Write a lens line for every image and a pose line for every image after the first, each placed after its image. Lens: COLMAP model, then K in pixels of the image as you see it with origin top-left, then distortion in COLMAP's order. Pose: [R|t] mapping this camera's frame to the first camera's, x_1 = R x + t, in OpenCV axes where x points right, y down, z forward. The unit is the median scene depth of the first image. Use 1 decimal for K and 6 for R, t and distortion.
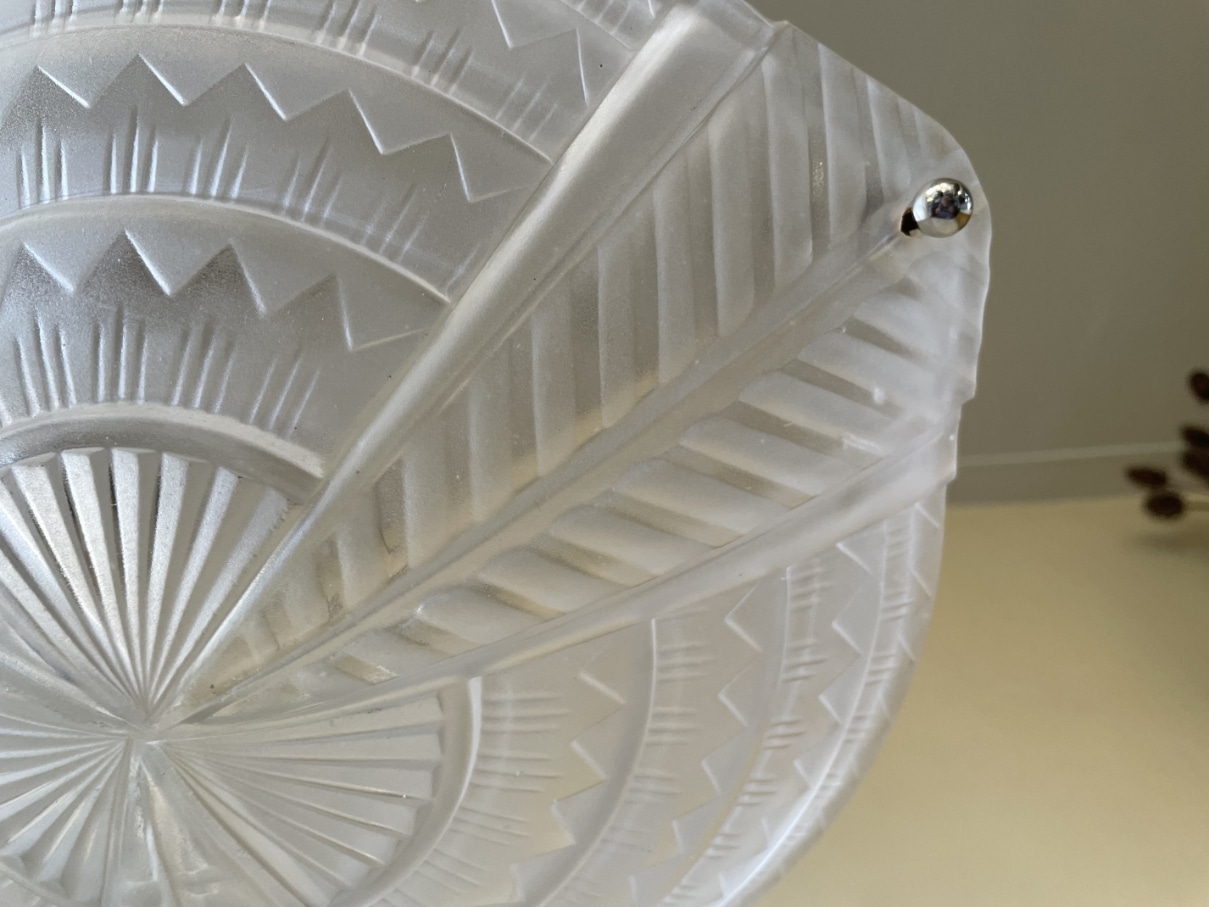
lens RADIAL K [[934.6, 0, 611.4], [0, 934.6, 471.2], [0, 0, 1]] dist [0.074663, -0.062213]
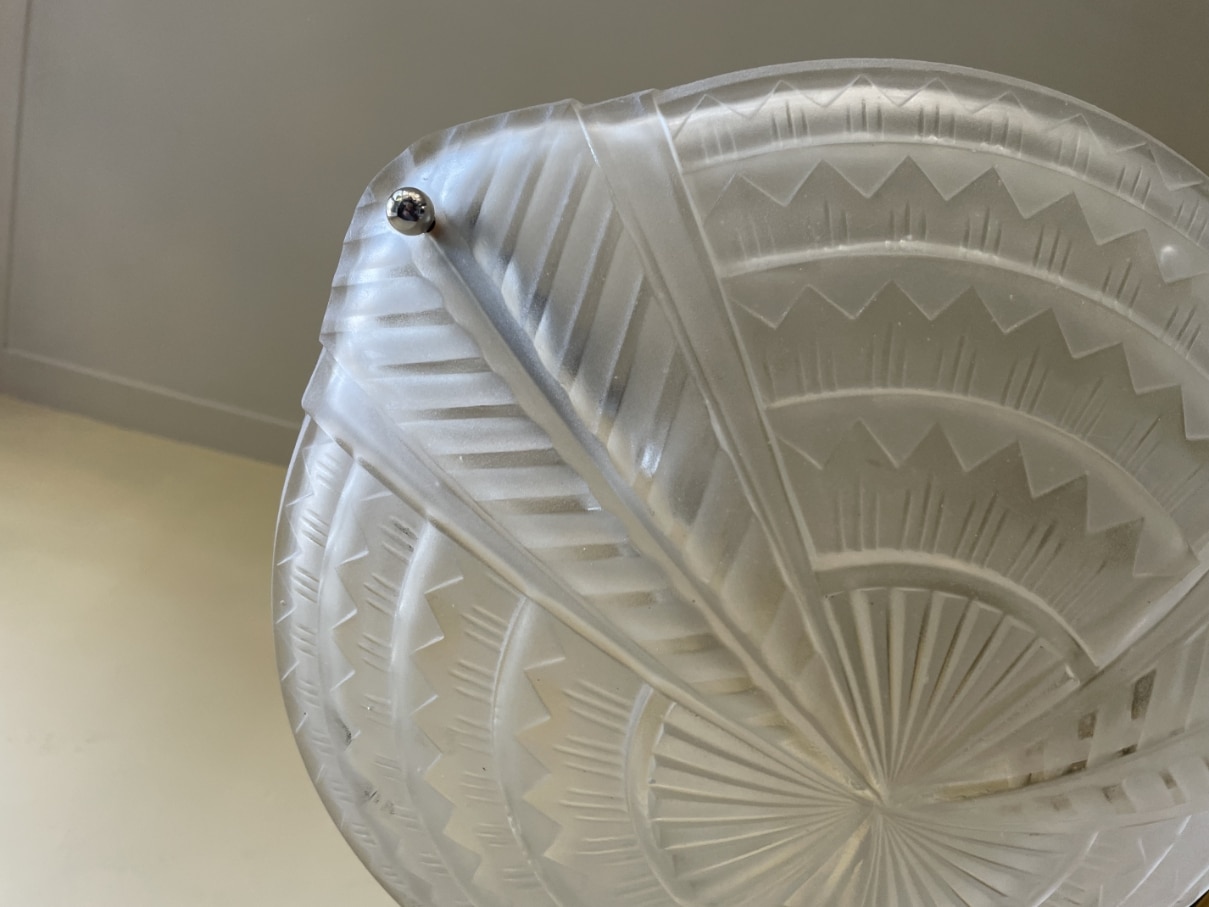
lens RADIAL K [[923.0, 0, 601.9], [0, 923.0, 454.2], [0, 0, 1]] dist [0.084282, -0.114809]
pose [[0.939903, 0.318967, 0.121830, -1.064182], [-0.317002, 0.947752, -0.035709, -0.006010], [-0.126855, -0.005057, 0.991908, -0.186390]]
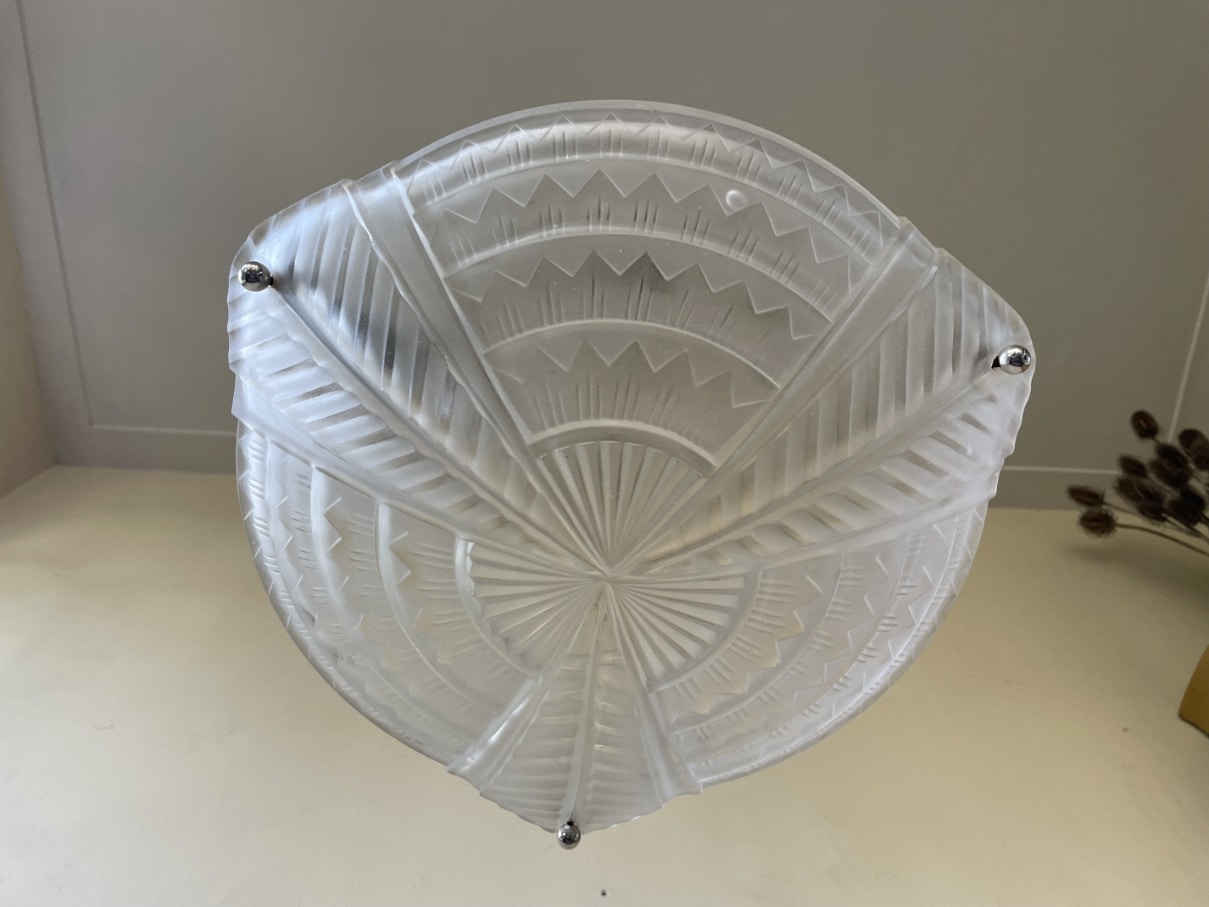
lens RADIAL K [[923.7, 0, 609.8], [0, 923.7, 455.9], [0, 0, 1]] dist [0.123606, -0.167908]
pose [[0.992552, 0.112192, 0.047475, -0.567327], [-0.113393, 0.993275, 0.023386, -0.032983], [-0.044532, -0.028595, 0.998599, -0.935680]]
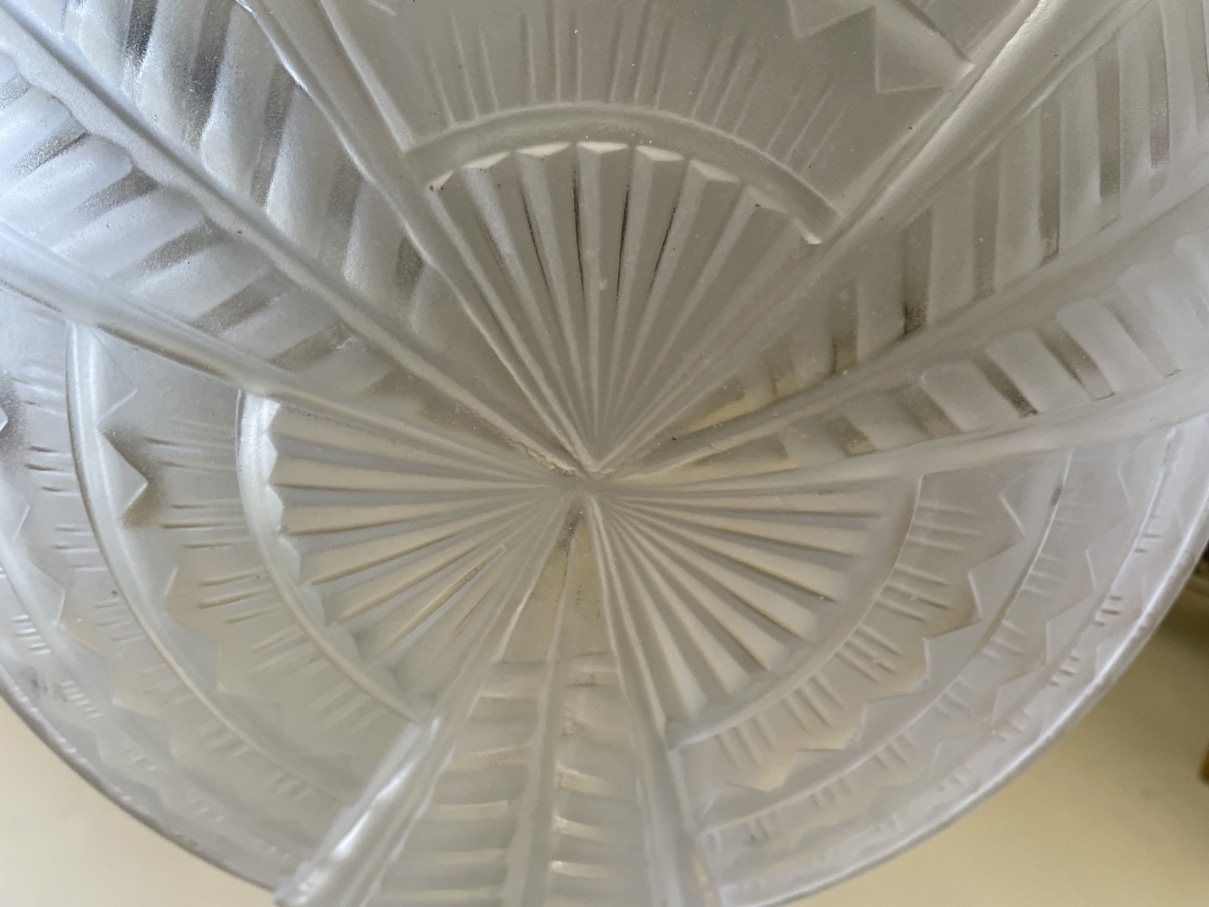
lens RADIAL K [[911.9, 0, 604.5], [0, 911.9, 453.5], [0, 0, 1]] dist [0.082966, -0.108237]
pose [[0.986507, 0.122878, 0.108185, -0.532966], [-0.117907, 0.991702, -0.051233, 0.270719], [-0.113583, 0.037786, 0.992810, 0.123885]]
